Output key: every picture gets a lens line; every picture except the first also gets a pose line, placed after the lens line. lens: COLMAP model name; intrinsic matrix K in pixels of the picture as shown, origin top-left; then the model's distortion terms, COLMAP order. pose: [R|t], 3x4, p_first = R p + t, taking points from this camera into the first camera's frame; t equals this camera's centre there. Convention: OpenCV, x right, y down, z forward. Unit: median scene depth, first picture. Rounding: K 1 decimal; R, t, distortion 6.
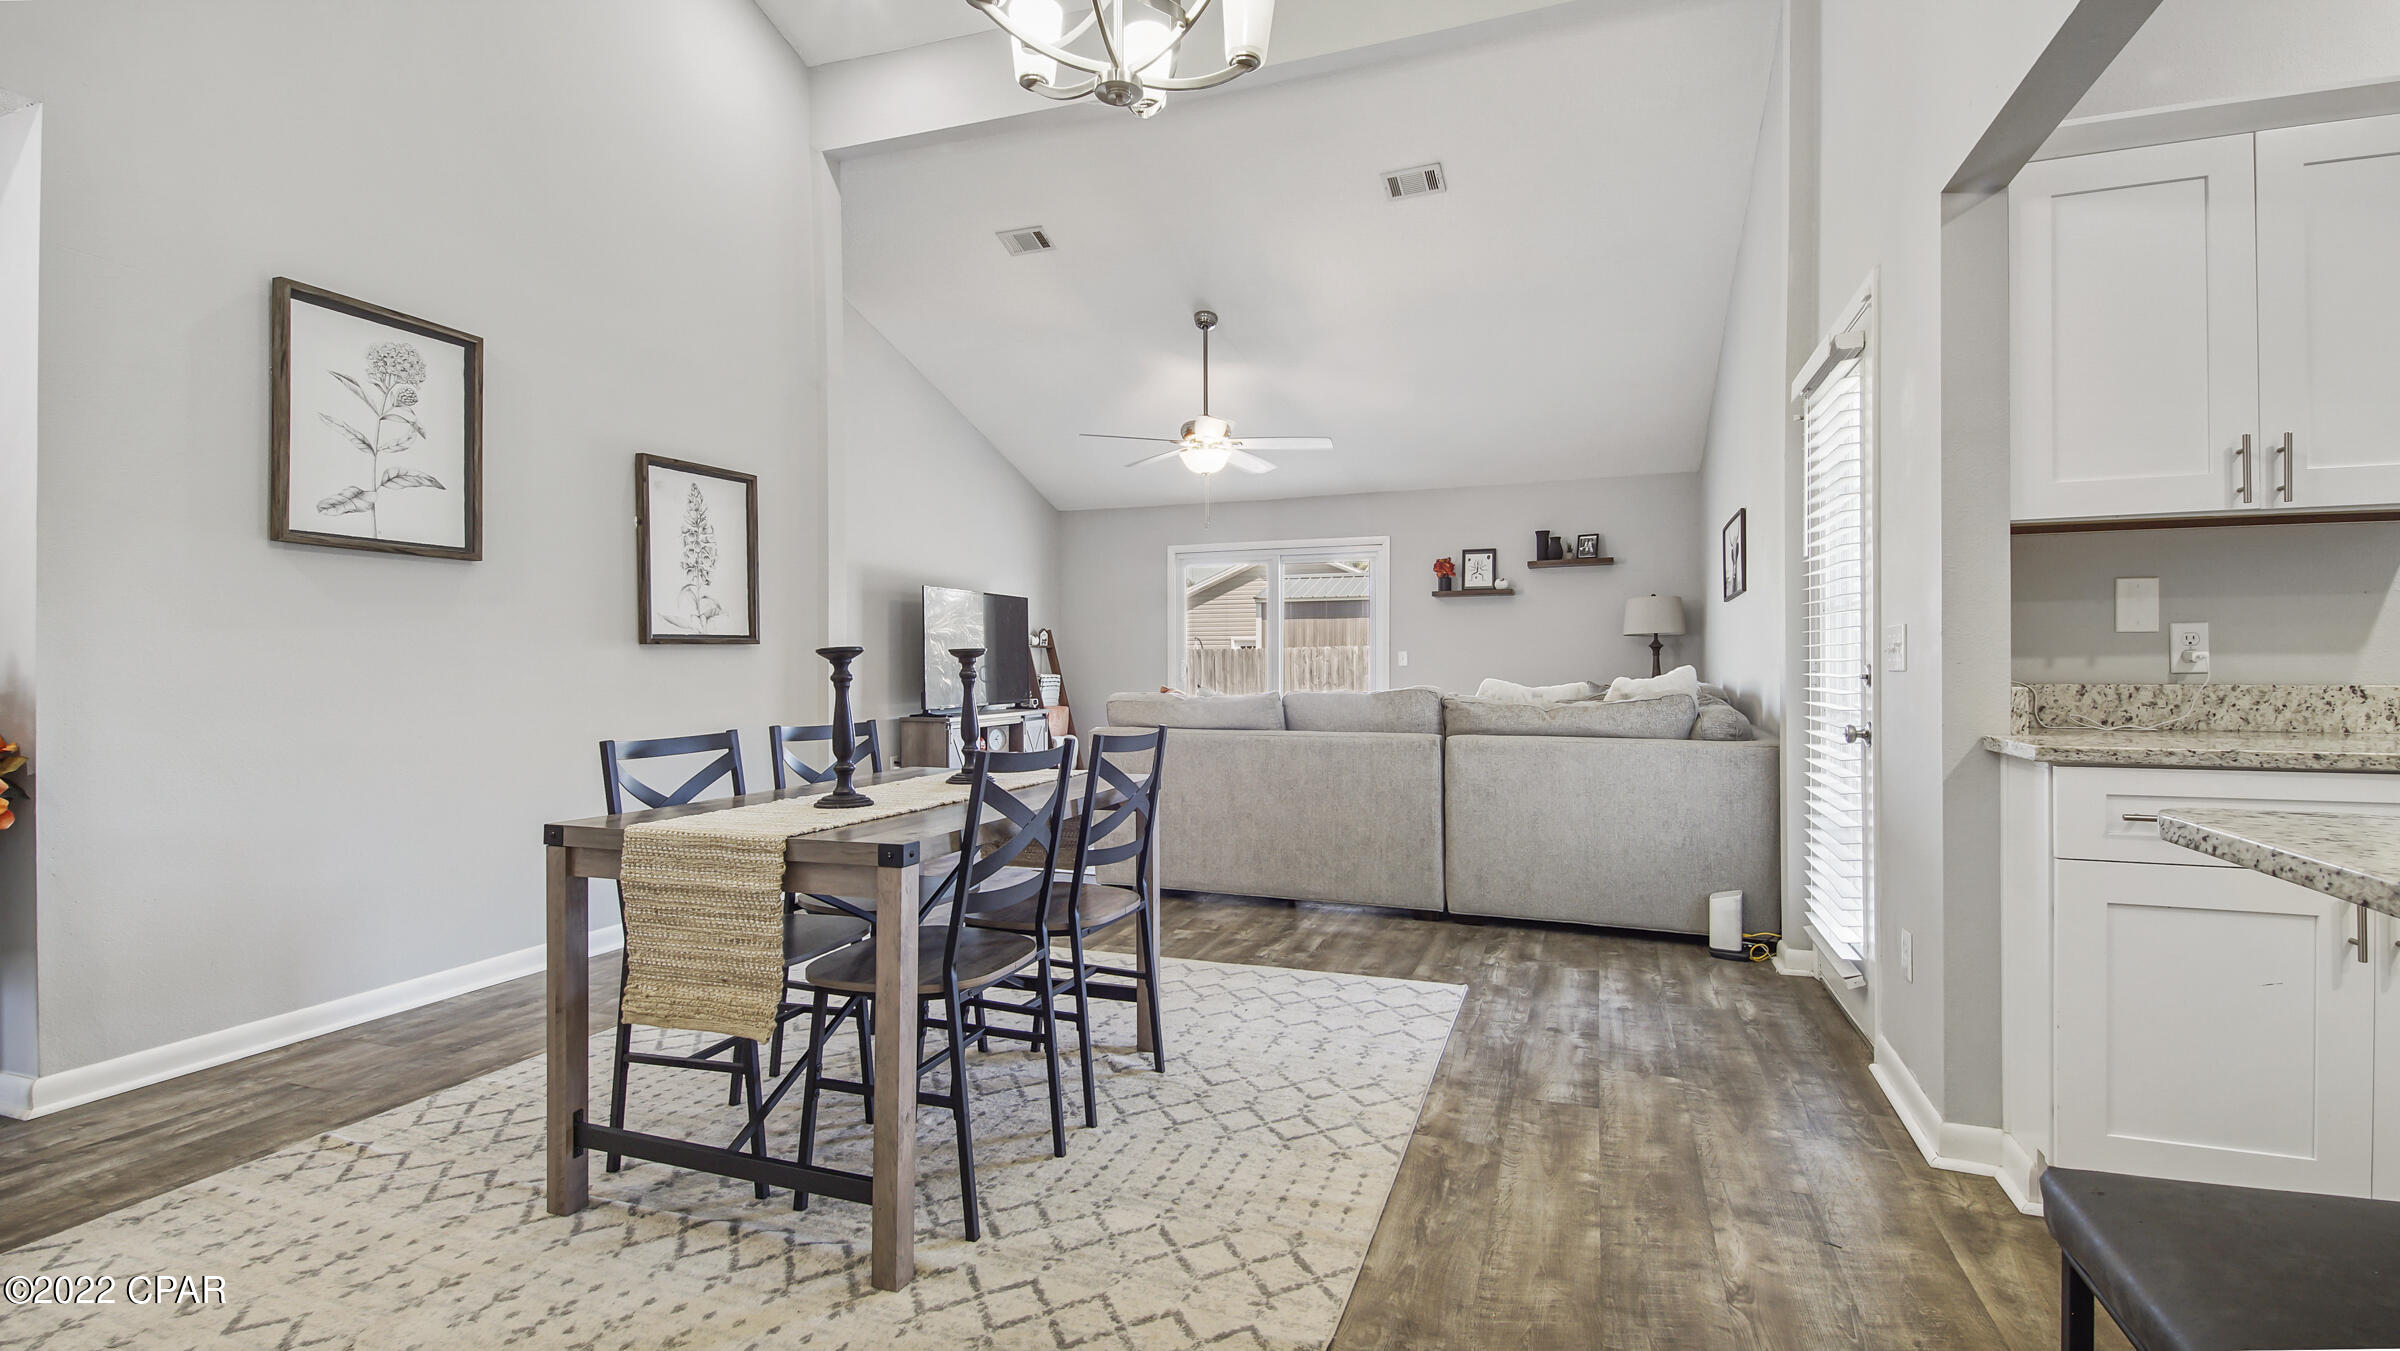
lens RADIAL K [[1052.9, 0, 1208.7], [0, 1052.9, 661.6], [0, 0, 1]] dist [0.003098, 0.000026]
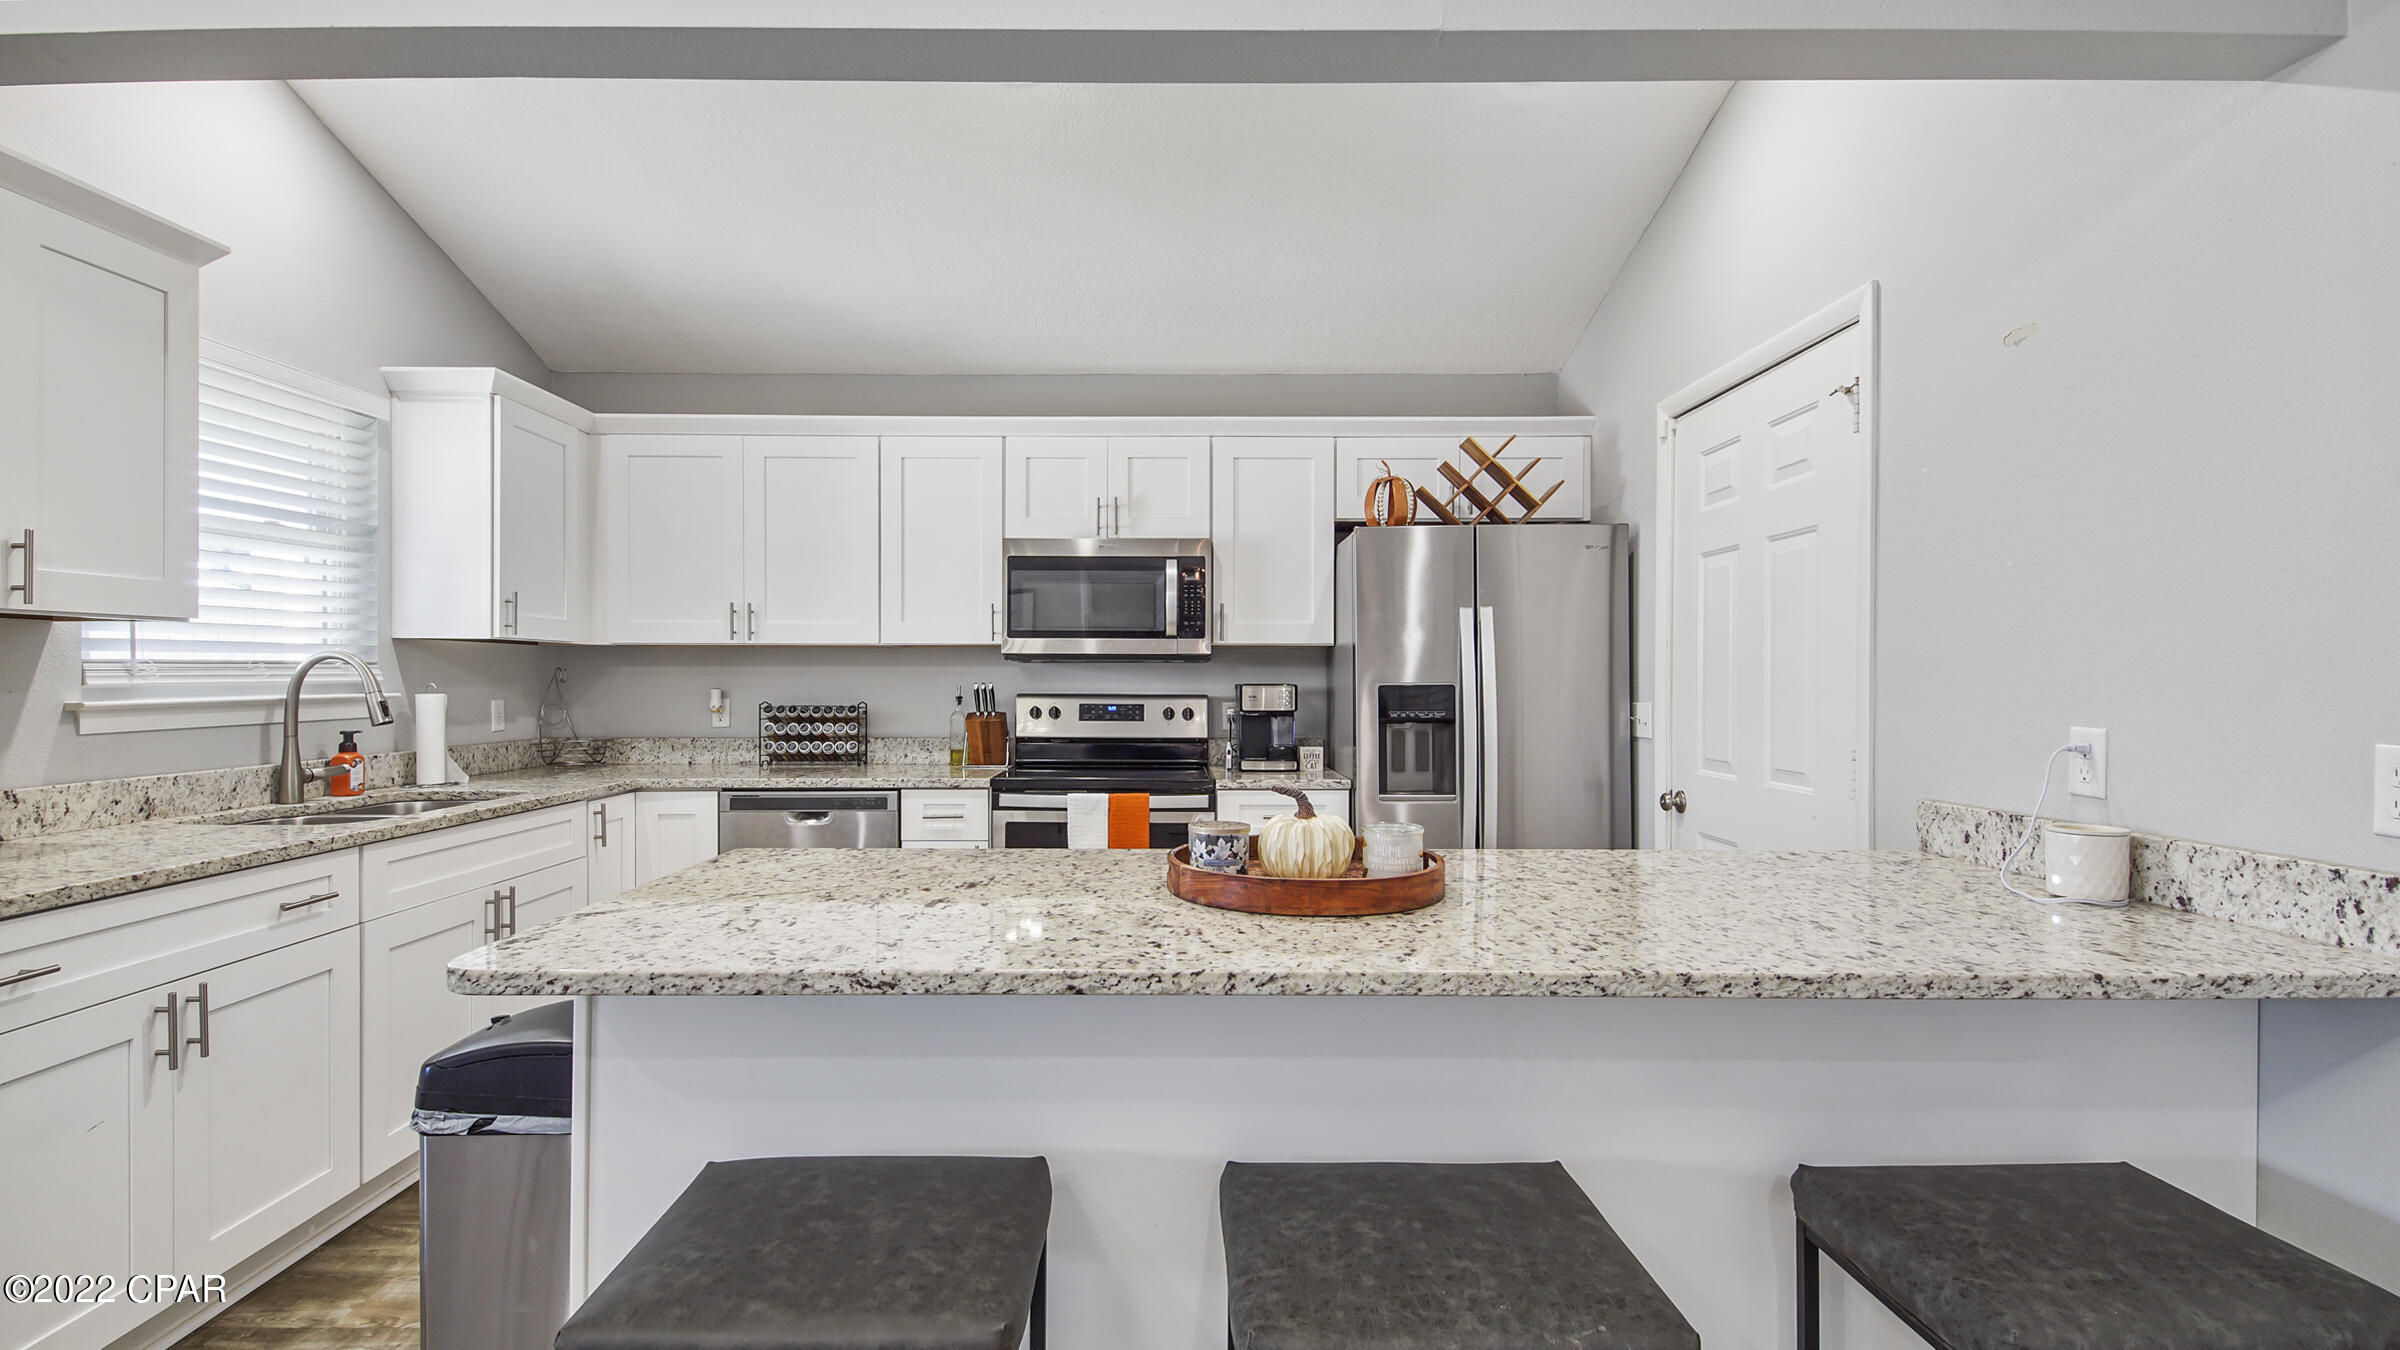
lens RADIAL K [[1075.4, 0, 1172.1], [0, 1075.4, 684.1], [0, 0, 1]] dist [0.036790, -0.021474]
pose [[-0.345097, -0.002344, 0.938564, -0.117681], [0.000712, 0.999996, 0.002759, -0.044966], [-0.938567, 0.001620, -0.345094, 0.211546]]
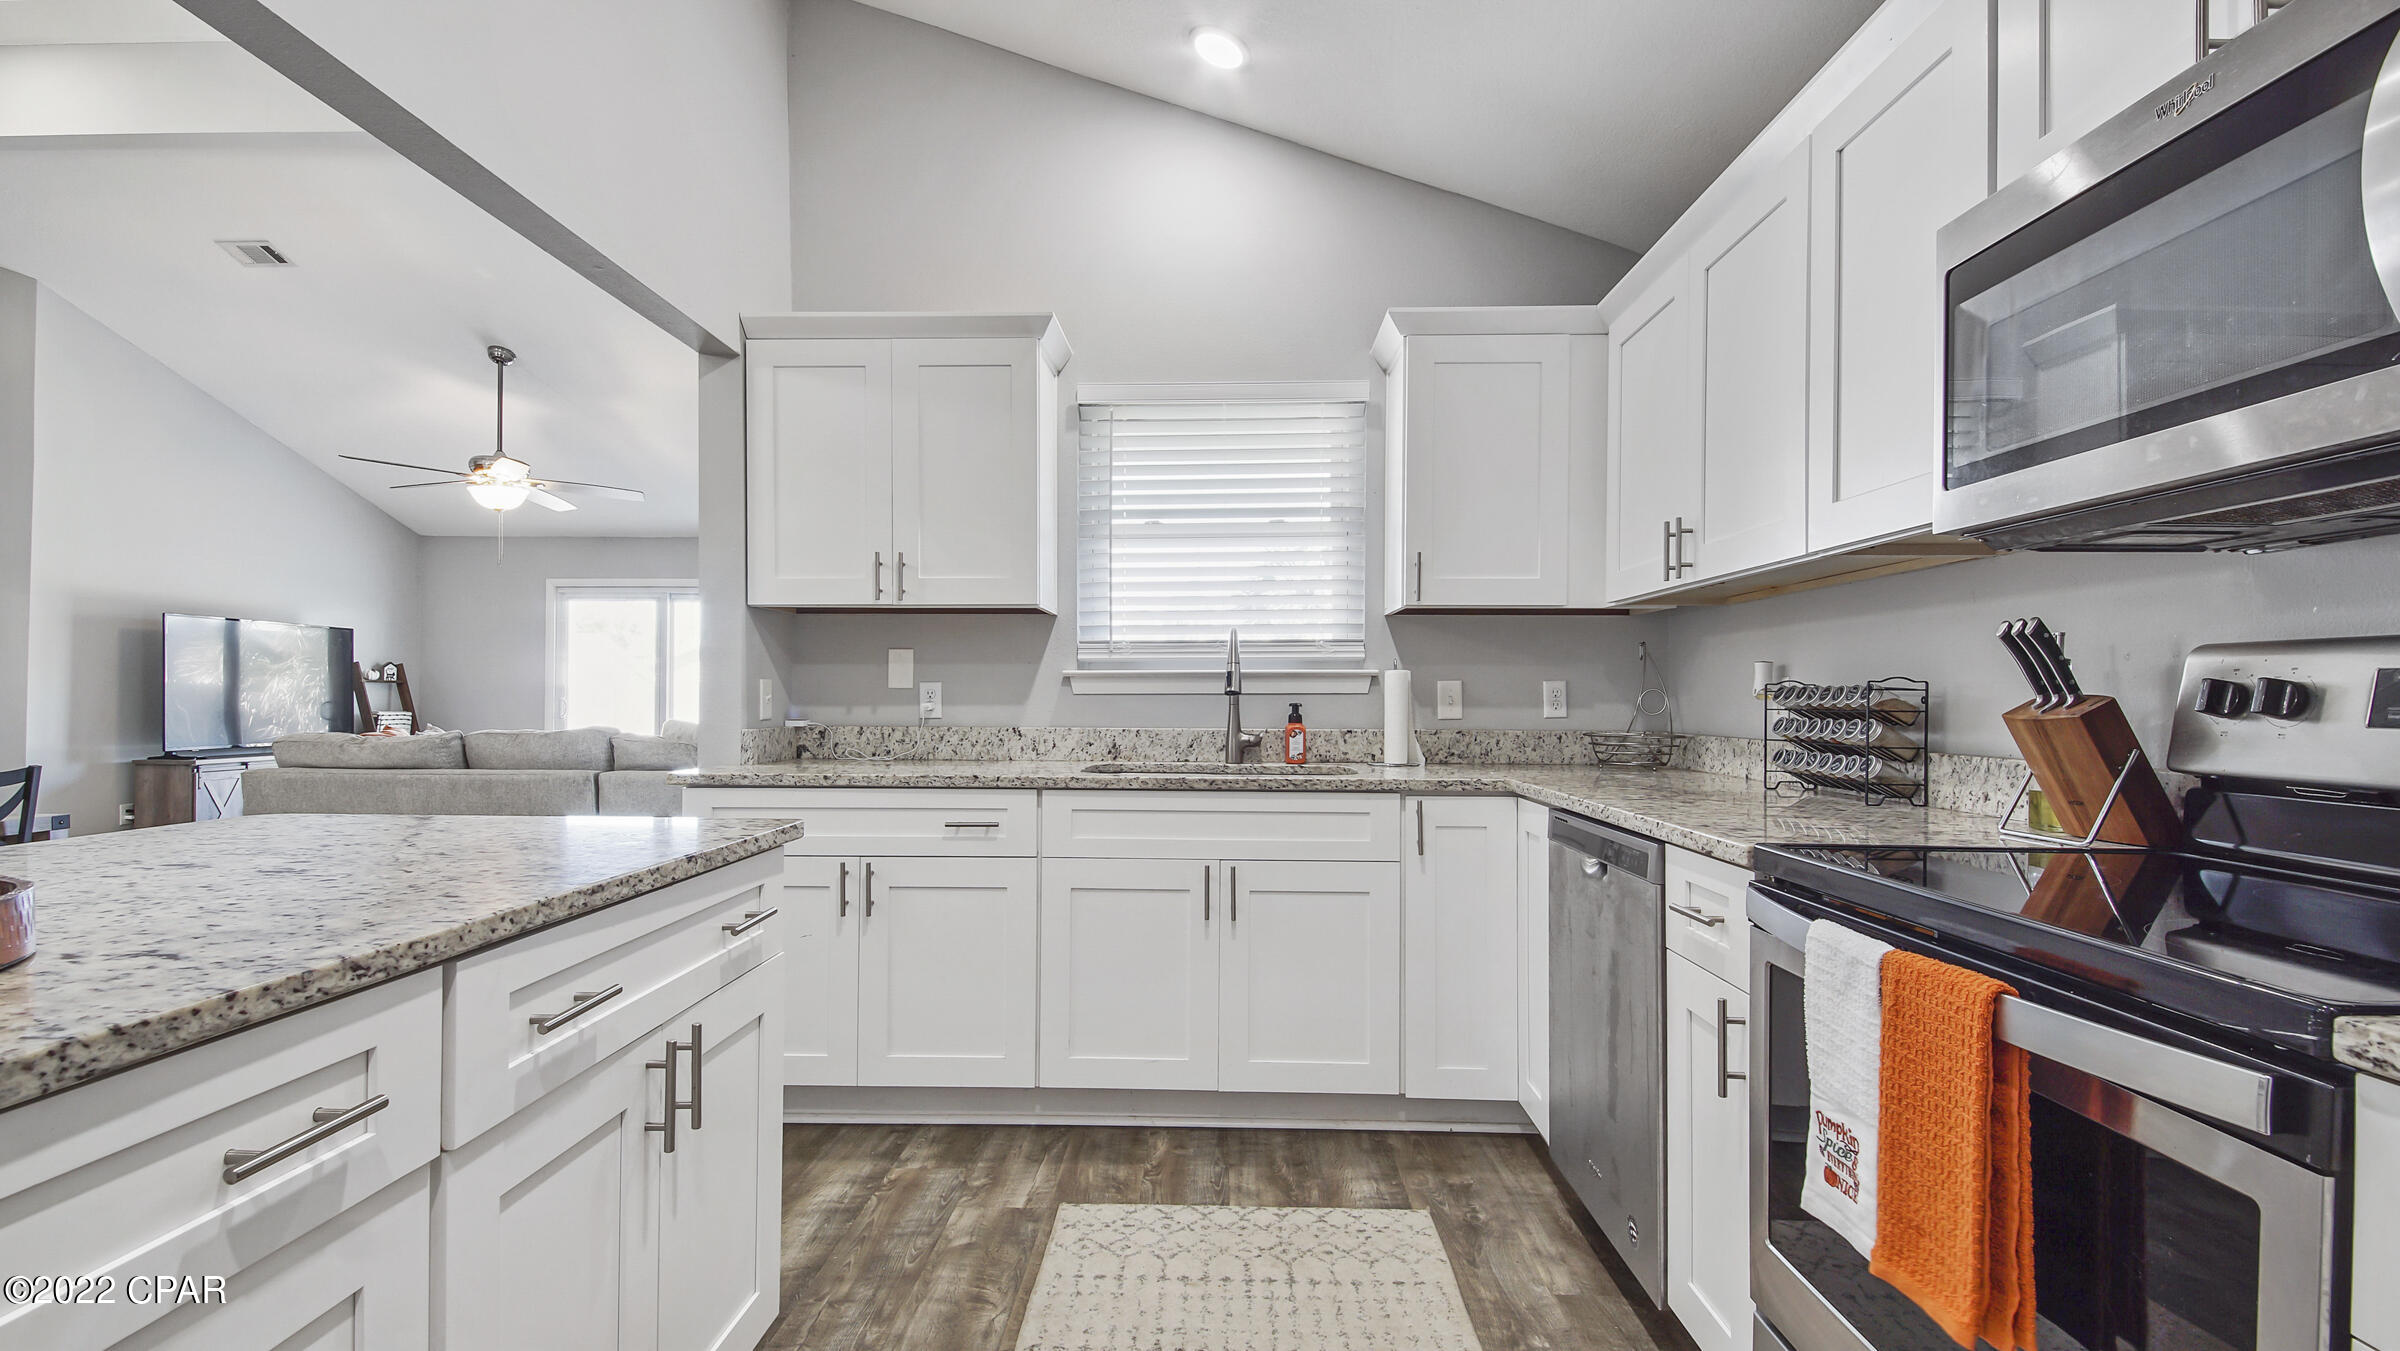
lens RADIAL K [[1063.9, 0, 1183.7], [0, 1063.9, 679.5], [0, 0, 1]] dist [0.029551, -0.018588]
pose [[0.949364, 0.013017, 0.313908, 0.507846], [-0.007909, 0.999815, -0.017543, -0.011485], [-0.314079, 0.014172, 0.949291, -0.273227]]
